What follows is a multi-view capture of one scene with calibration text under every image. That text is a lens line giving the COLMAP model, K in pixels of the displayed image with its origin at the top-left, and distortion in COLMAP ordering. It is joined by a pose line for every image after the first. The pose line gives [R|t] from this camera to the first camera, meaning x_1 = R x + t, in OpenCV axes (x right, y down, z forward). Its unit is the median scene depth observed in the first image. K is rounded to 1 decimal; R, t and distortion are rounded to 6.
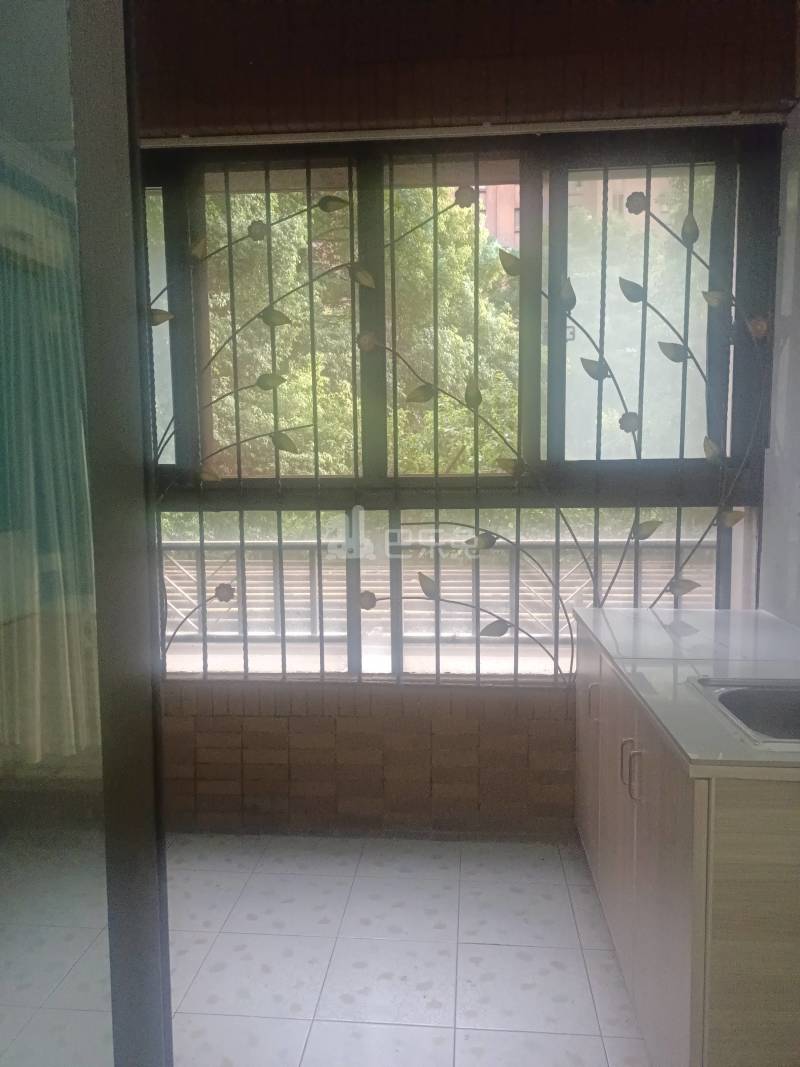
lens RADIAL K [[795.3, 0, 399.2], [0, 795.3, 541.4], [0, 0, 1]] dist [0.074915, -0.116283]
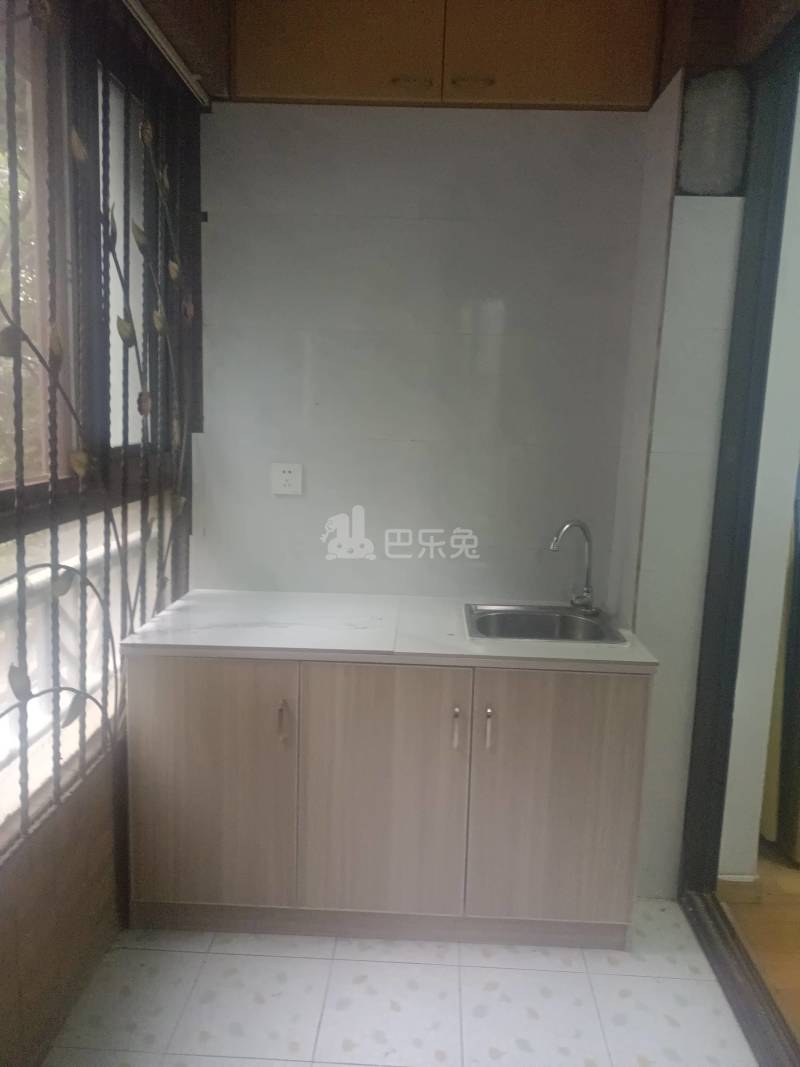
lens RADIAL K [[795.3, 0, 399.2], [0, 795.3, 541.4], [0, 0, 1]] dist [0.074915, -0.116283]
pose [[-0.044696, -0.158613, 0.986329, -0.557055], [0.079430, 0.983625, 0.161777, -0.120809], [-0.995838, 0.085575, -0.031366, 0.769855]]
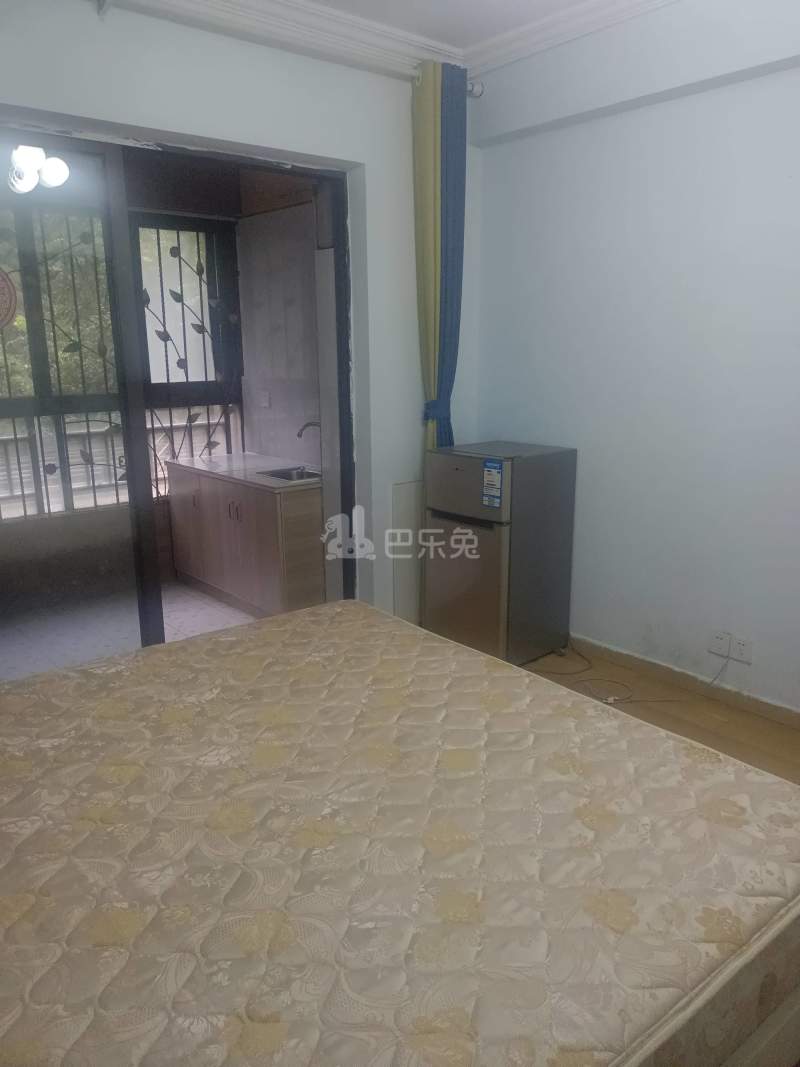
lens RADIAL K [[795.3, 0, 399.2], [0, 795.3, 541.4], [0, 0, 1]] dist [0.074915, -0.116283]
pose [[0.704079, -0.168526, 0.689834, -0.775649], [0.077625, 0.983875, 0.161132, 0.007407], [-0.705866, -0.059901, 0.705808, -0.810034]]
